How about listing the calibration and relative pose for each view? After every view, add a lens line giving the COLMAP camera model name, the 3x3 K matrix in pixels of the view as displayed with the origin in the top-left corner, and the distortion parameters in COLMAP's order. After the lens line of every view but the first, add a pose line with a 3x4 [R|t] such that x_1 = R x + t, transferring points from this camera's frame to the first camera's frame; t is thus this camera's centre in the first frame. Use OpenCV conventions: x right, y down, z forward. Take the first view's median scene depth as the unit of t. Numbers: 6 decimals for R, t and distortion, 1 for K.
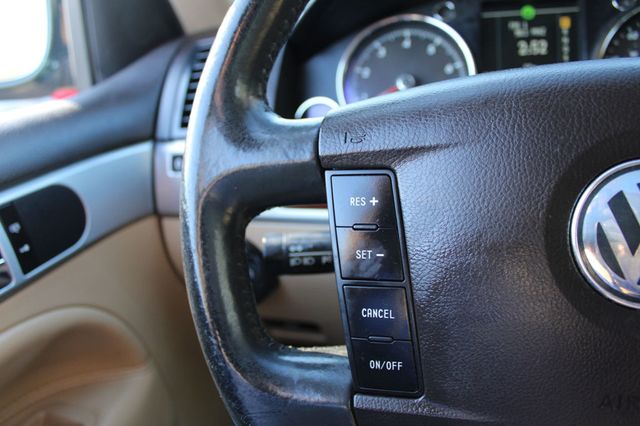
lens RADIAL K [[539.5, 0, 319.4], [0, 539.5, 214.3], [0, 0, 1]] dist [-0.158728, 0.125133]
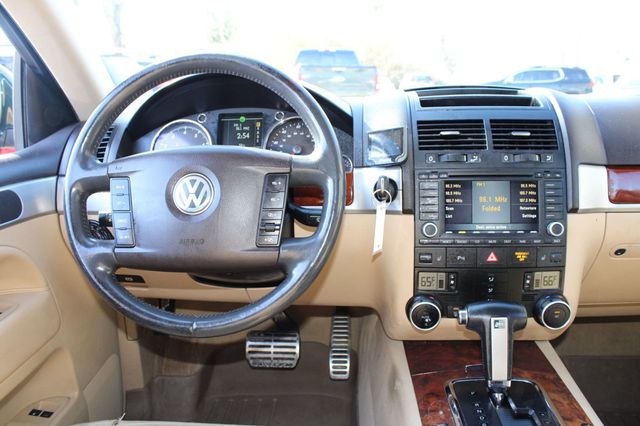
lens RADIAL K [[539.5, 0, 317.4], [0, 539.5, 207.0], [0, 0, 1]] dist [-0.158728, 0.125133]
pose [[0.988010, 0.025574, 0.152259, 0.380761], [-0.004669, 0.990684, -0.136104, 0.258270], [-0.154322, 0.133761, 0.978924, -1.126622]]
